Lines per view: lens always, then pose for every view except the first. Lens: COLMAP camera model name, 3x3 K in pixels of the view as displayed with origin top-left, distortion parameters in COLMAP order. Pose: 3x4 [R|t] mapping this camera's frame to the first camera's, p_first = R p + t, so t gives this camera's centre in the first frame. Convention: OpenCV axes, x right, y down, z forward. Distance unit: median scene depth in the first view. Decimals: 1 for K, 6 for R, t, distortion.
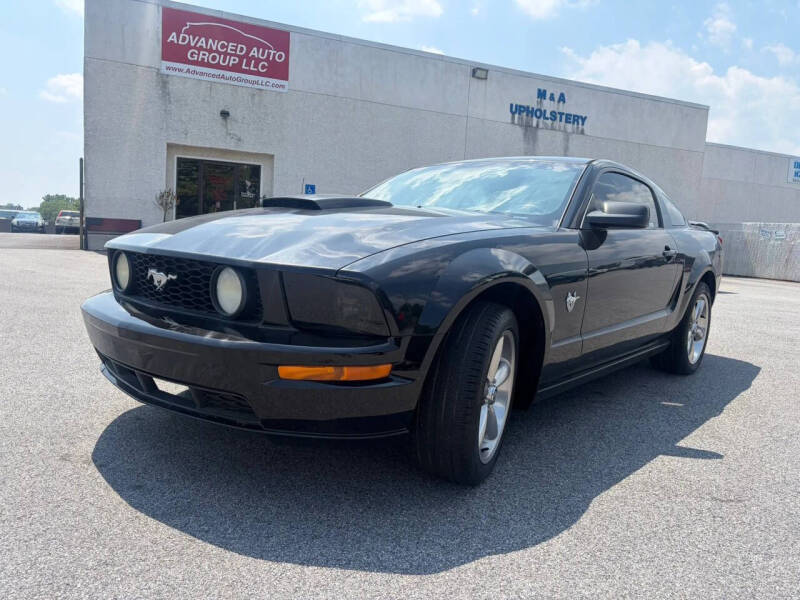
lens RADIAL K [[608.0, 0, 396.4], [0, 608.0, 301.2], [0, 0, 1]] dist [0.049969, -0.054001]
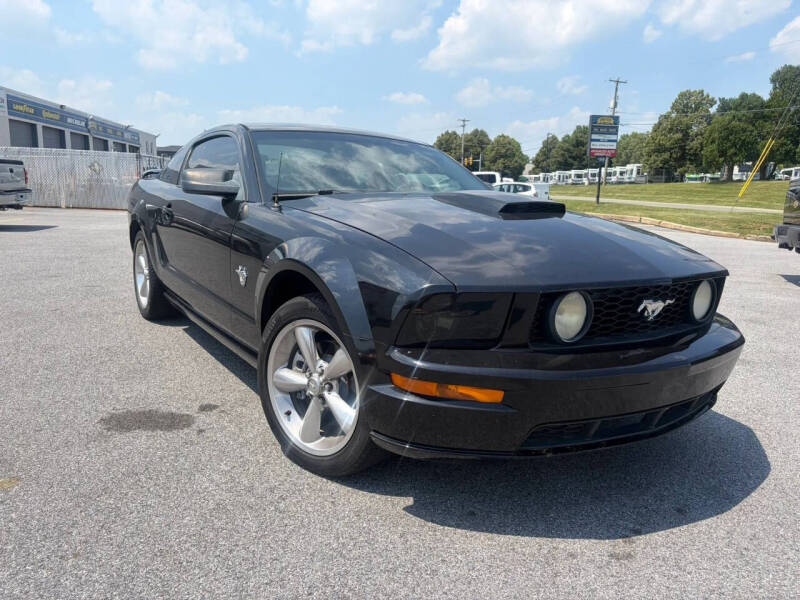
lens RADIAL K [[608.0, 0, 398.9], [0, 608.0, 305.3], [0, 0, 1]] dist [0.049969, -0.054001]
pose [[0.281968, -0.229532, 0.931563, -0.198022], [0.092269, 0.972948, 0.211801, -0.039763], [-0.954977, 0.026233, 0.295518, 0.158441]]
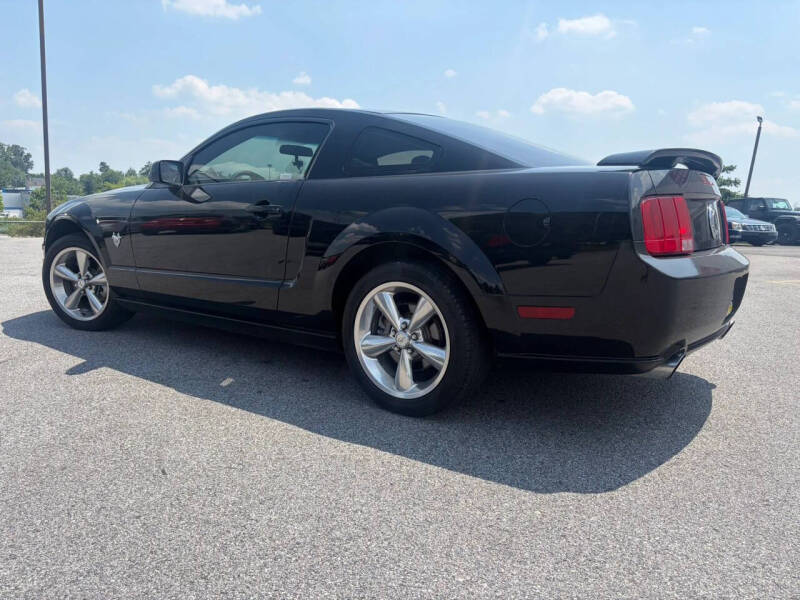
lens RADIAL K [[608.0, 0, 402.9], [0, 608.0, 303.2], [0, 0, 1]] dist [0.049969, -0.054001]
pose [[0.075817, 0.101170, -0.991976, 0.309655], [-0.137813, 0.986355, 0.090063, -0.012865], [0.987552, 0.129879, 0.088725, 0.272249]]
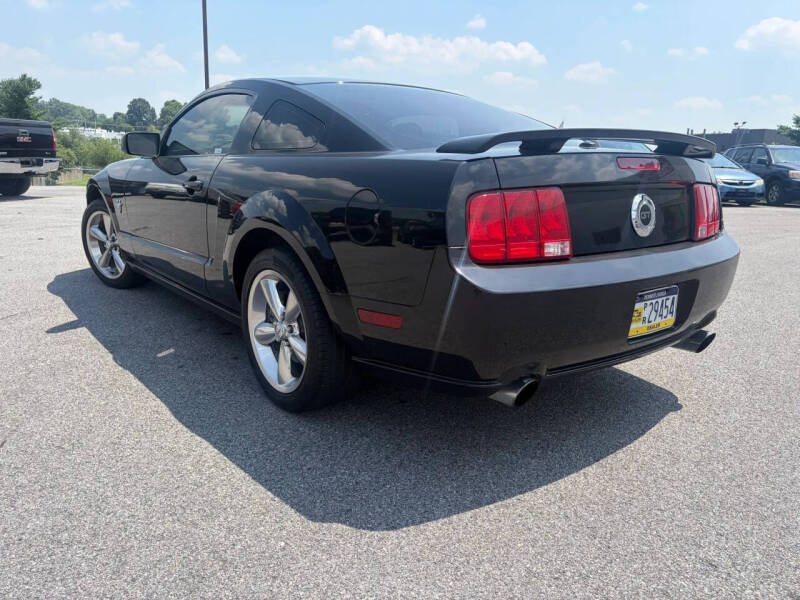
lens RADIAL K [[608.0, 0, 403.1], [0, 608.0, 305.0], [0, 0, 1]] dist [0.049969, -0.054001]
pose [[-0.191664, 0.177836, -0.965215, 0.291268], [-0.156469, 0.965333, 0.208927, -0.033502], [0.968908, 0.191070, -0.157194, 0.345427]]
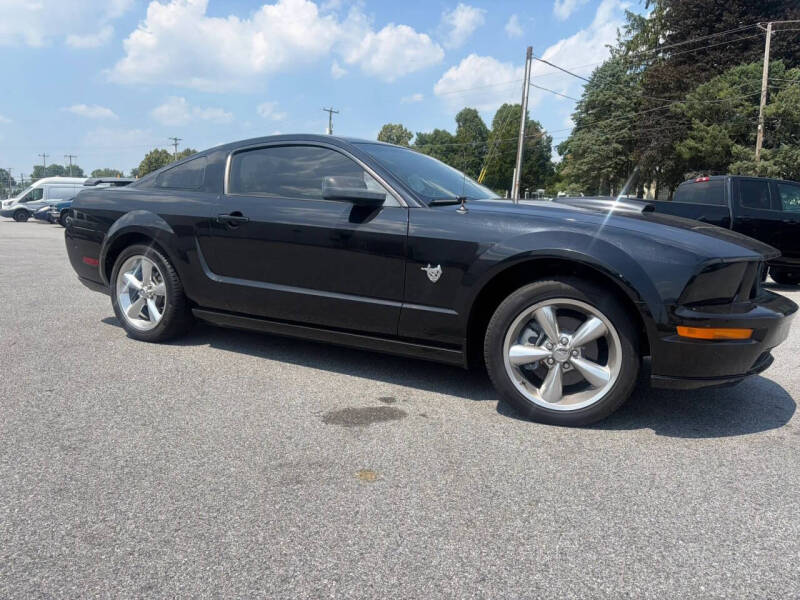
lens RADIAL K [[608.0, 0, 402.5], [0, 608.0, 300.2], [0, 0, 1]] dist [0.049969, -0.054001]
pose [[-0.179460, -0.193143, 0.964619, -0.232752], [0.072765, 0.975246, 0.208809, -0.047674], [-0.981070, 0.107664, -0.160964, 0.296803]]
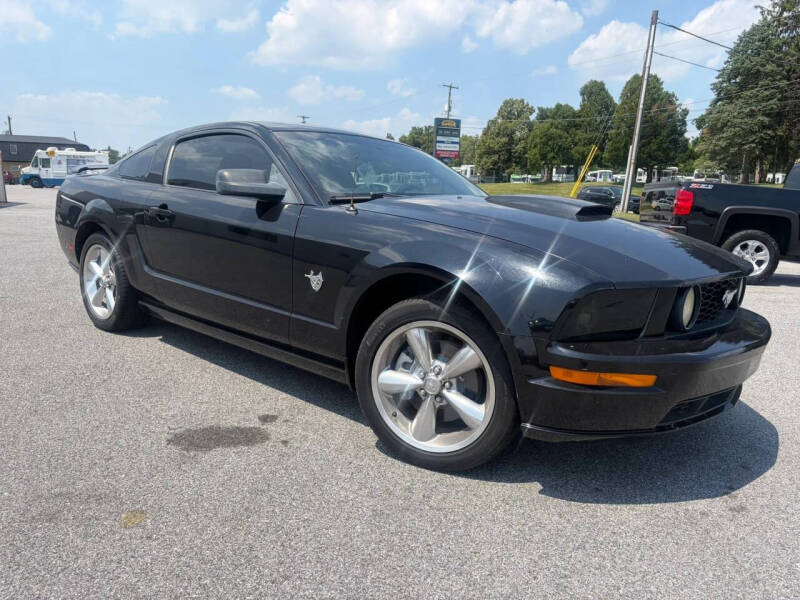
lens RADIAL K [[608.0, 0, 401.4], [0, 608.0, 298.9], [0, 0, 1]] dist [0.049969, -0.054001]
pose [[0.021765, -0.230469, 0.972836, -0.213517], [0.073351, 0.970812, 0.228349, -0.047526], [-0.997069, 0.066388, 0.038035, 0.223505]]
